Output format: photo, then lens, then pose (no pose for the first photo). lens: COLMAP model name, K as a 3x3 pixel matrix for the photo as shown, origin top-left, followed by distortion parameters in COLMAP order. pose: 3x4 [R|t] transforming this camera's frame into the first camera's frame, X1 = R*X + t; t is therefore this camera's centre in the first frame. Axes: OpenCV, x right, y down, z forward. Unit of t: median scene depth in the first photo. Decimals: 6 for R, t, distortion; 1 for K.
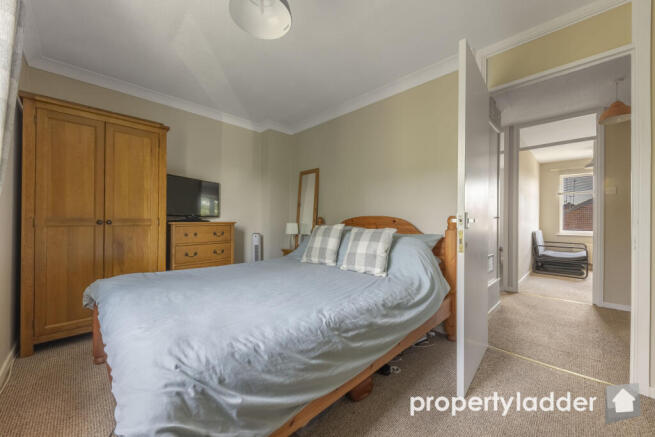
lens RADIAL K [[252.7, 0, 326.4], [0, 252.7, 218.9], [0, 0, 1]] dist [0.010678, 0.000086]
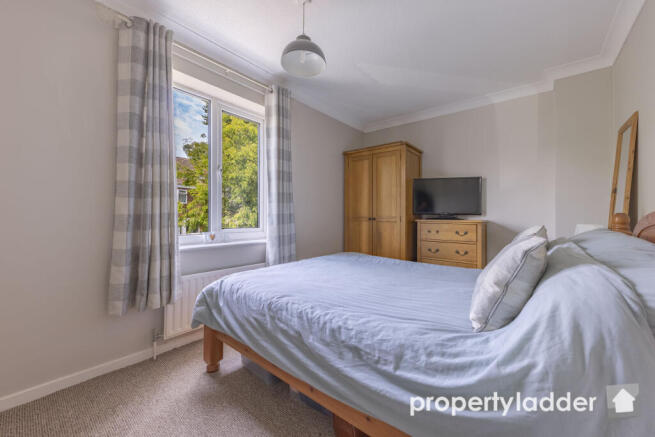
lens RADIAL K [[252.7, 0, 329.2], [0, 252.7, 214.5], [0, 0, 1]] dist [0.010678, 0.000086]
pose [[0.090198, -0.014987, -0.995811, 0.648290], [-0.004706, 0.999869, -0.015475, 0.010985], [0.995913, 0.006082, 0.090116, 0.622672]]
